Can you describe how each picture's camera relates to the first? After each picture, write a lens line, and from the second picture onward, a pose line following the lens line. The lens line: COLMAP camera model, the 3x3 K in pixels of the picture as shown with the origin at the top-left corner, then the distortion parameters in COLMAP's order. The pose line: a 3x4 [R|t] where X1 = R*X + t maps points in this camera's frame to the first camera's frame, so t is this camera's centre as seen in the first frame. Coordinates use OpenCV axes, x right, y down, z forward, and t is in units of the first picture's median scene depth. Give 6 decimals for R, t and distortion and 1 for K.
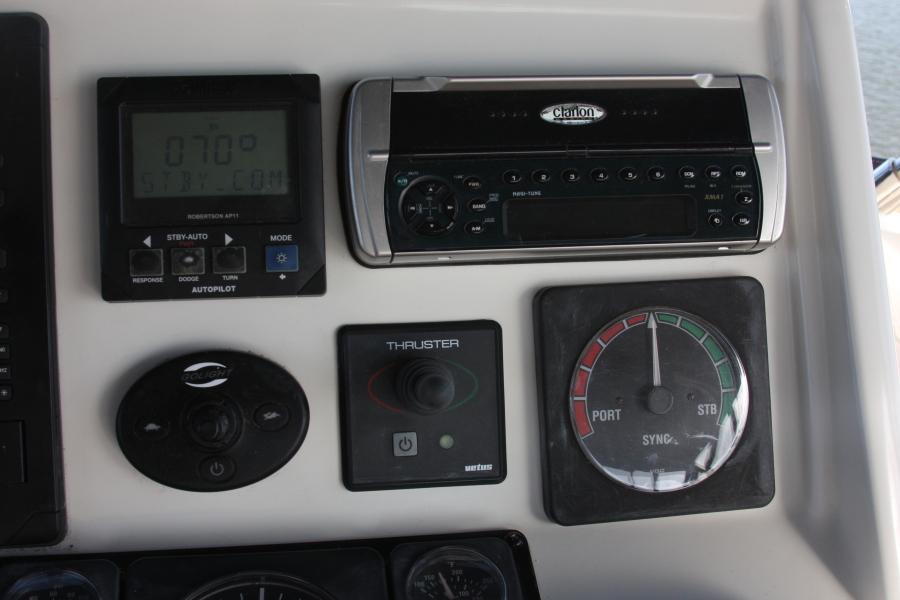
lens RADIAL K [[1208.5, 0, 446.3], [0, 1208.5, 298.7], [0, 0, 1]] dist [-0.129327, 0.000000]
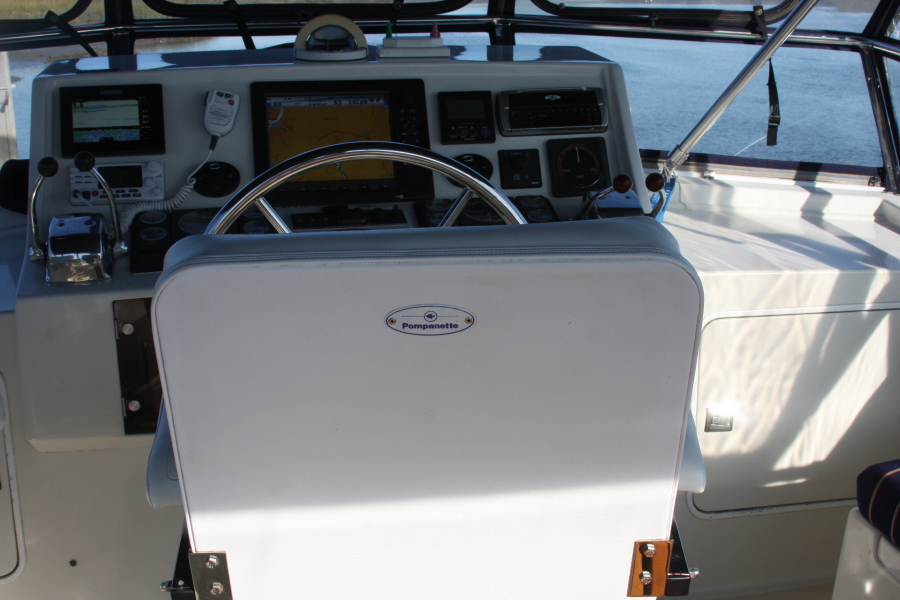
lens RADIAL K [[1208.5, 0, 432.8], [0, 1208.5, 326.8], [0, 0, 1]] dist [-0.129327, 0.000000]
pose [[0.998368, -0.049271, -0.028886, -0.222288], [0.042915, 0.980880, -0.189822, 1.366779], [0.037686, 0.188272, 0.981394, -2.872162]]
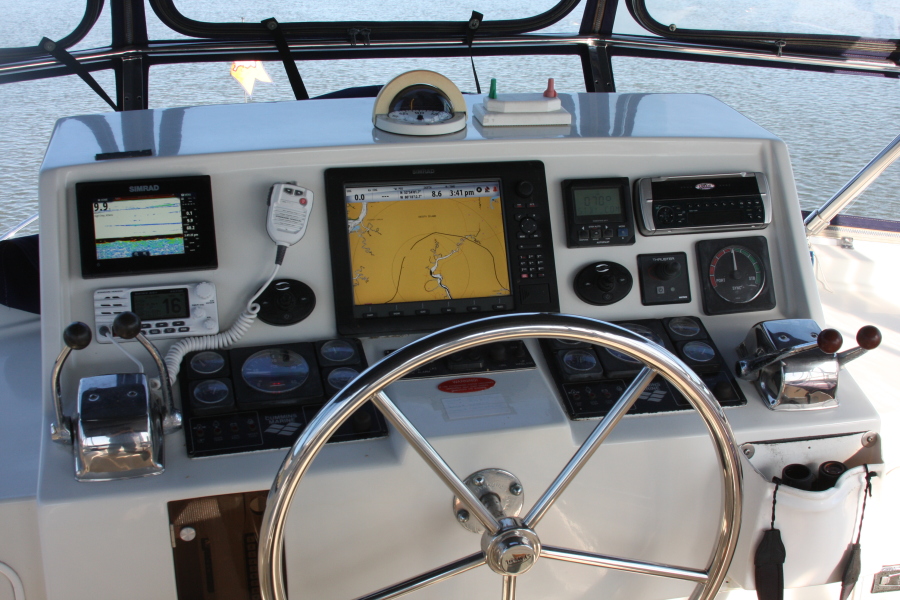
lens RADIAL K [[1208.5, 0, 444.2], [0, 1208.5, 303.2], [0, 0, 1]] dist [-0.129327, 0.000000]
pose [[0.998616, -0.046478, 0.024612, -0.689729], [0.048902, 0.992803, -0.109316, 0.477720], [-0.019354, 0.110368, 0.993702, -2.161345]]
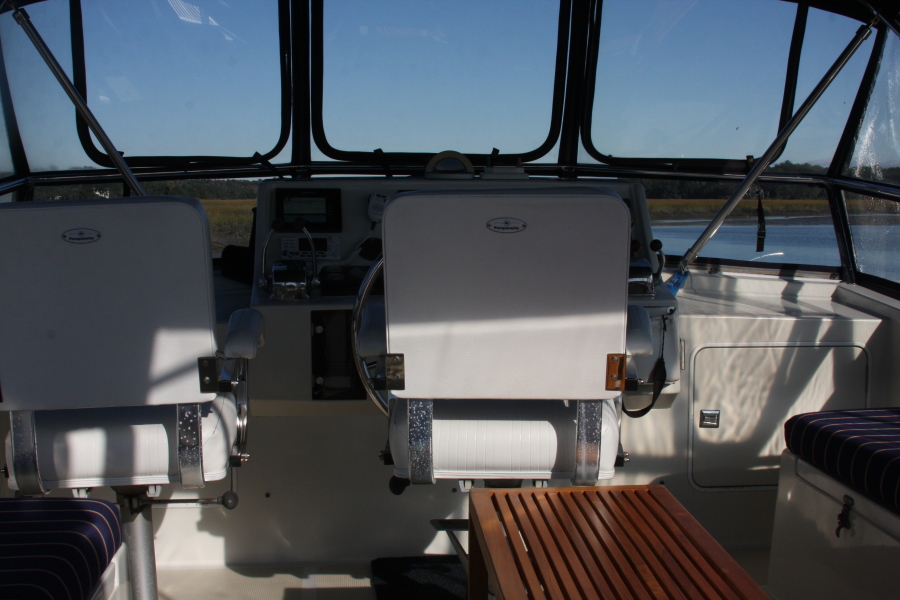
lens RADIAL K [[1208.5, 0, 456.7], [0, 1208.5, 296.9], [0, 0, 1]] dist [-0.129327, 0.000000]
pose [[0.996841, -0.043521, -0.066433, -0.233664], [0.012653, 0.912833, -0.408136, 2.756325], [0.078405, 0.406007, 0.910501, -4.413372]]
